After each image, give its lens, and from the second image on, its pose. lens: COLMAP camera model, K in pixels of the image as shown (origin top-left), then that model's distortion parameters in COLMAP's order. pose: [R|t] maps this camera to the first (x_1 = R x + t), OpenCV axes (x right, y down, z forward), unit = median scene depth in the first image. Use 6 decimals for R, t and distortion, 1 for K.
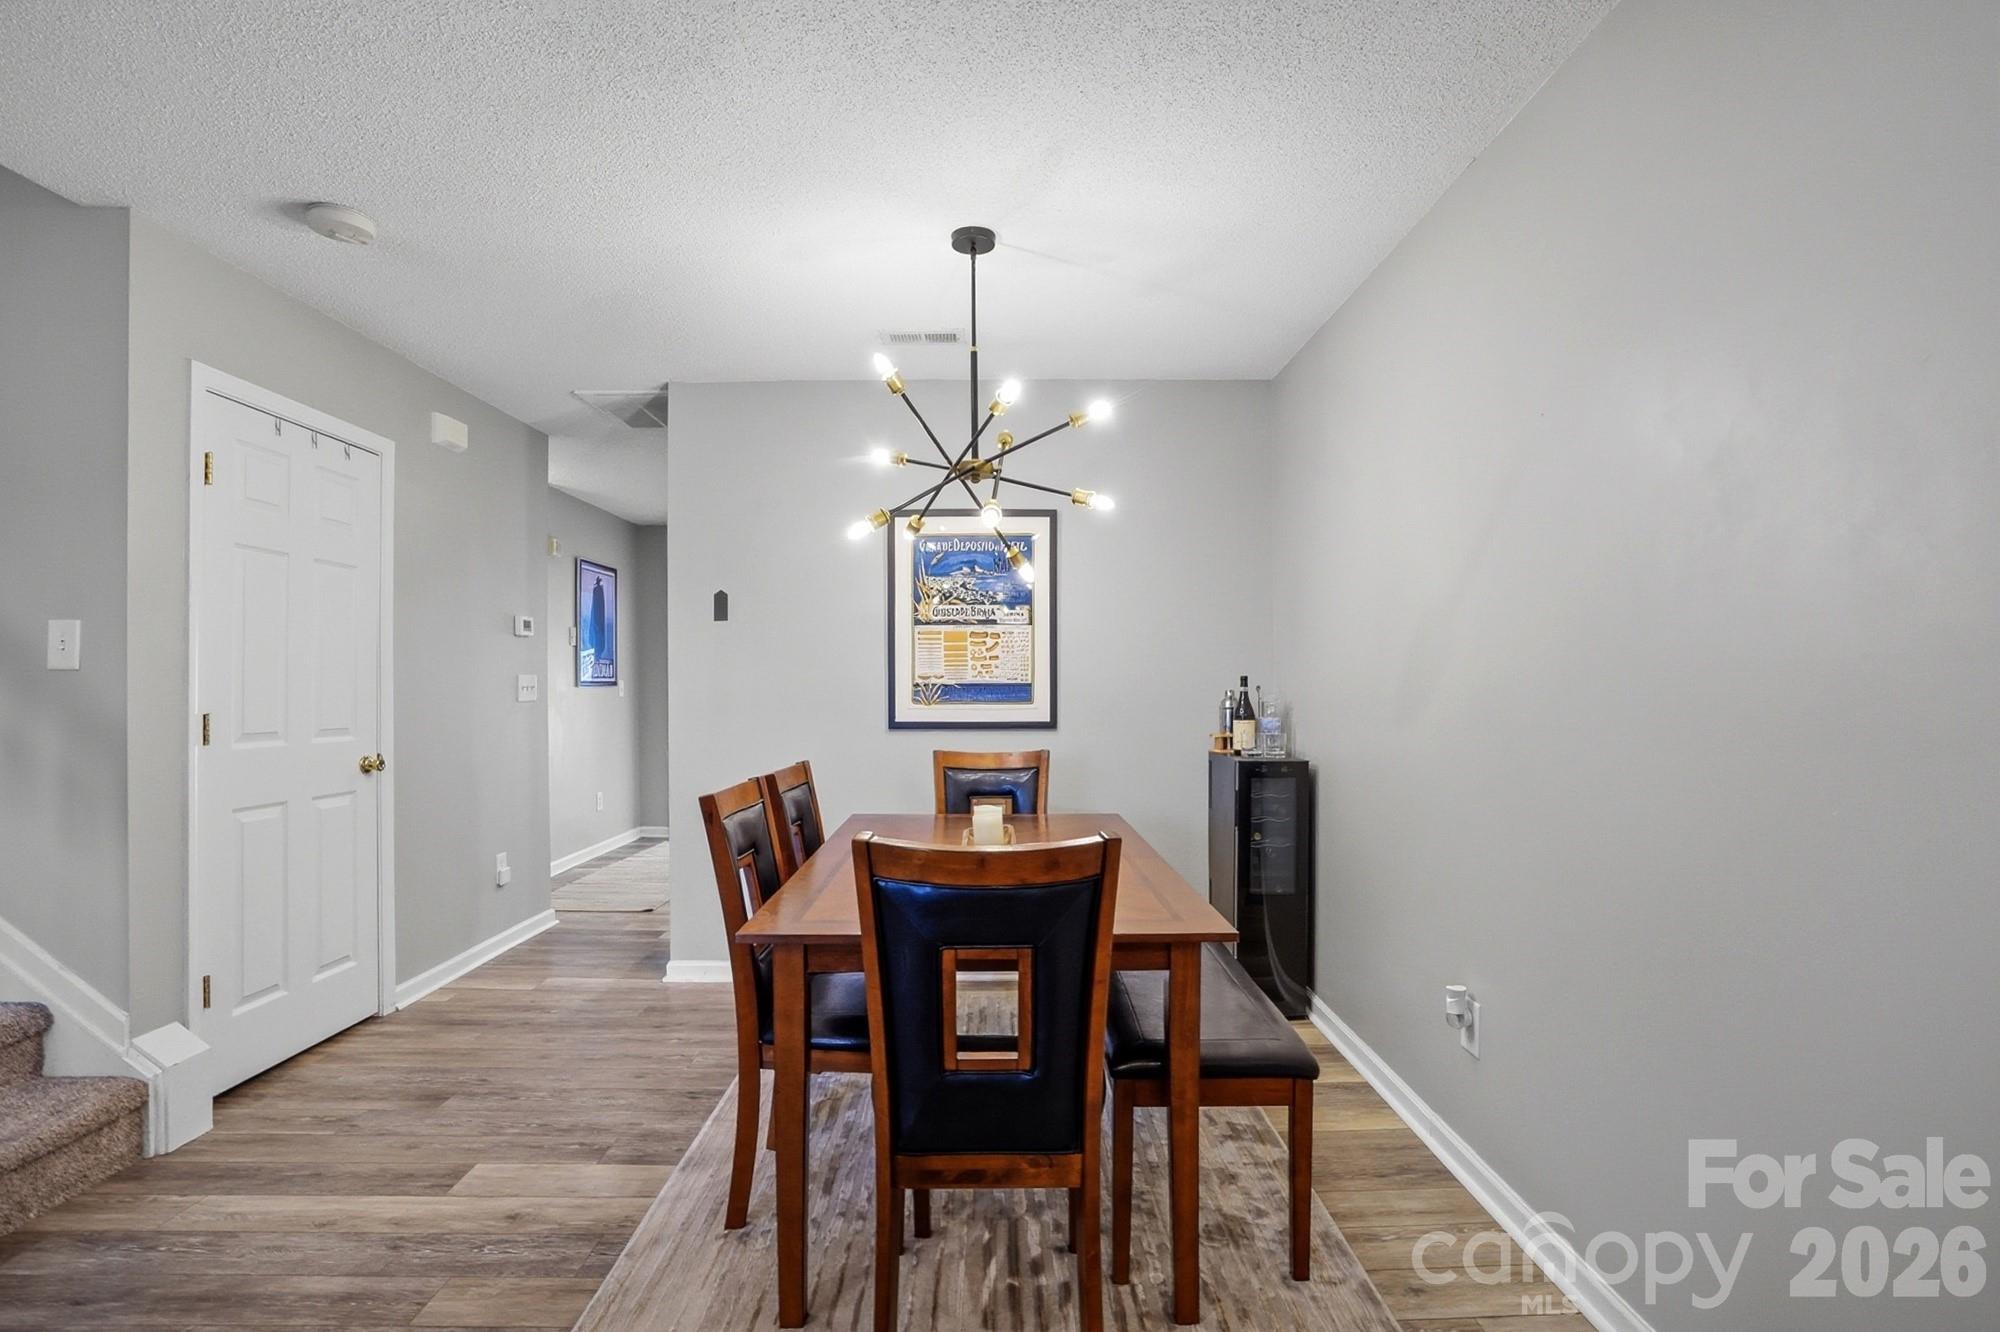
lens RADIAL K [[946.6, 0, 997.0], [0, 946.6, 684.5], [0, 0, 1]] dist [-0.045968, 0.016461]
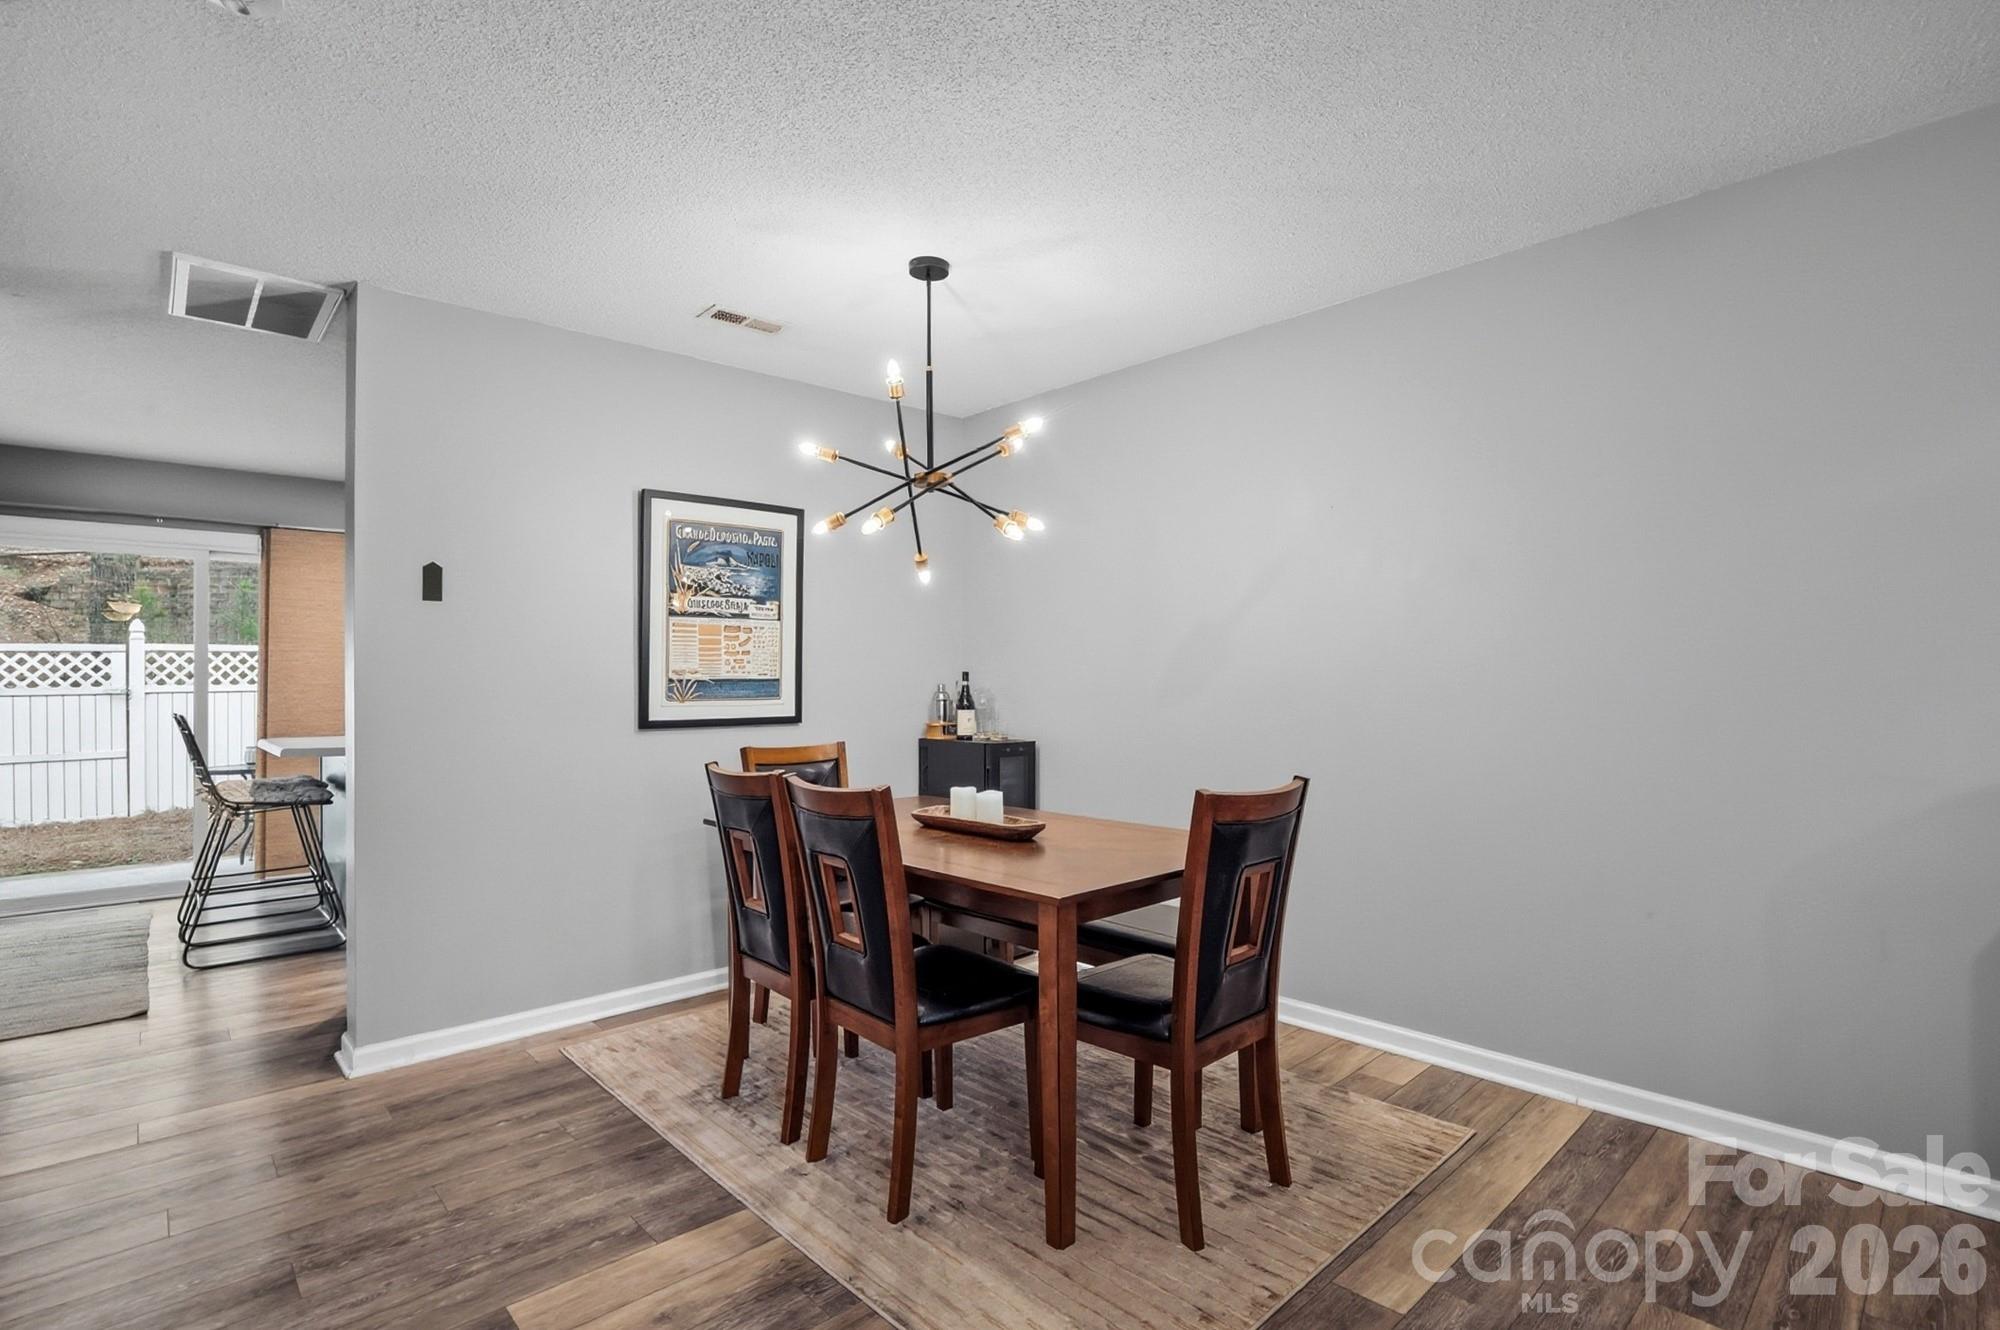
lens RADIAL K [[959.3, 0, 998.7], [0, 959.3, 673.7], [0, 0, 1]] dist [-0.041640, 0.013146]
pose [[0.732419, 0.000600, 0.680854, -0.487837], [0.007210, 0.999937, -0.008638, 0.003929], [-0.680816, 0.011236, 0.732368, 0.095571]]
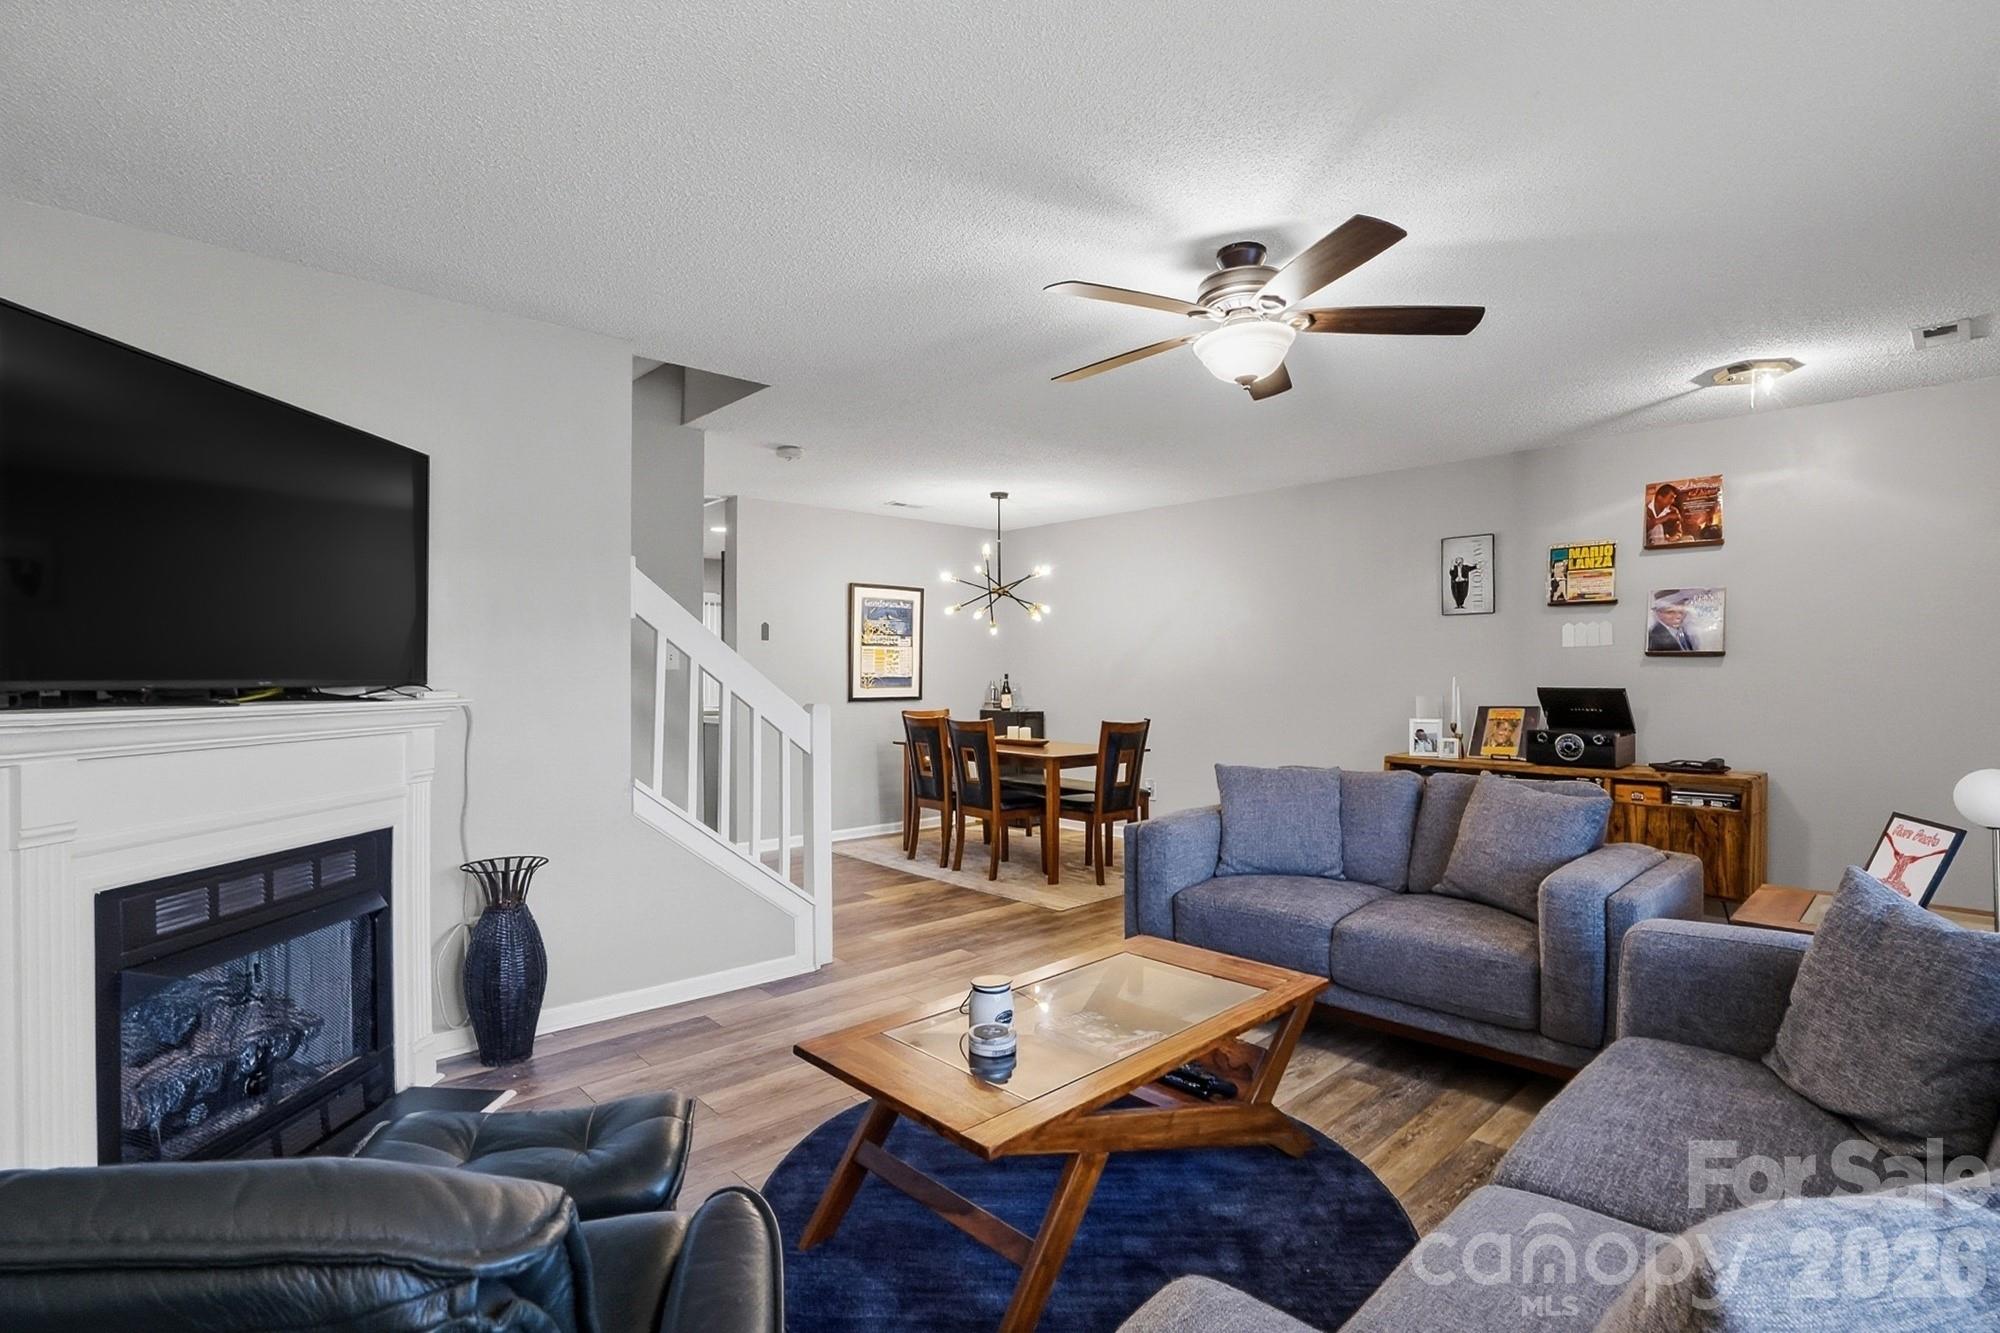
lens RADIAL K [[929.8, 0, 1009.7], [0, 929.8, 708.0], [0, 0, 1]] dist [-0.000089, 0.000385]
pose [[0.728696, -0.022018, 0.684483, -1.129766], [-0.001571, 0.999427, 0.033821, -0.002771], [-0.684836, -0.025720, 0.728244, -0.533037]]
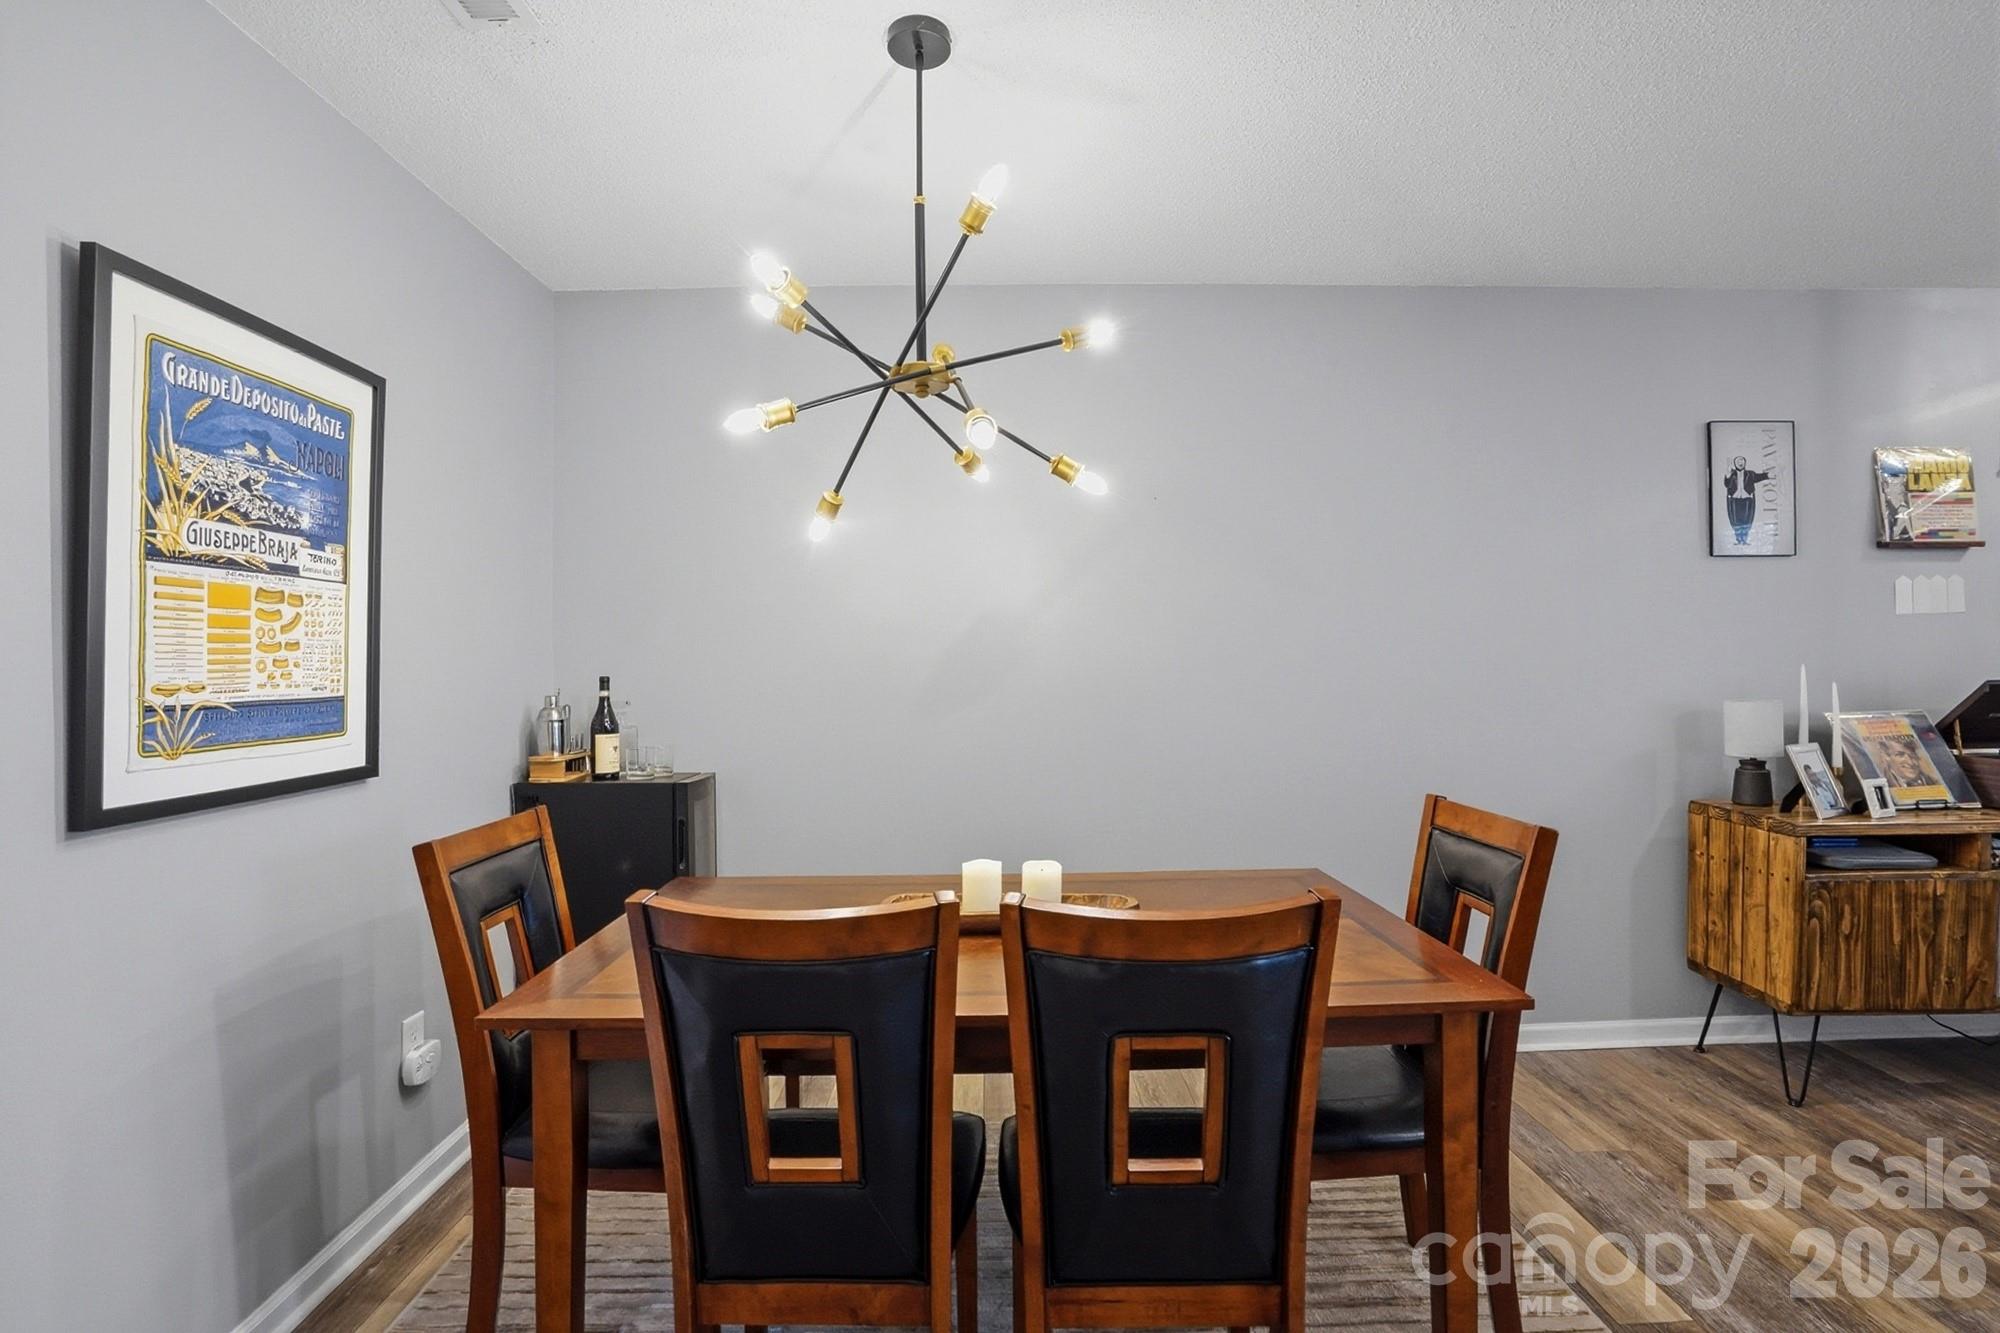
lens RADIAL K [[940.6, 0, 1000.0], [0, 940.6, 666.5], [0, 0, 1]] dist [-0.056843, 0.025113]
pose [[-0.006411, -0.002950, 0.999975, -0.472329], [0.014862, 0.999885, 0.003045, -0.013874], [-0.999869, 0.014881, -0.006366, 0.645324]]
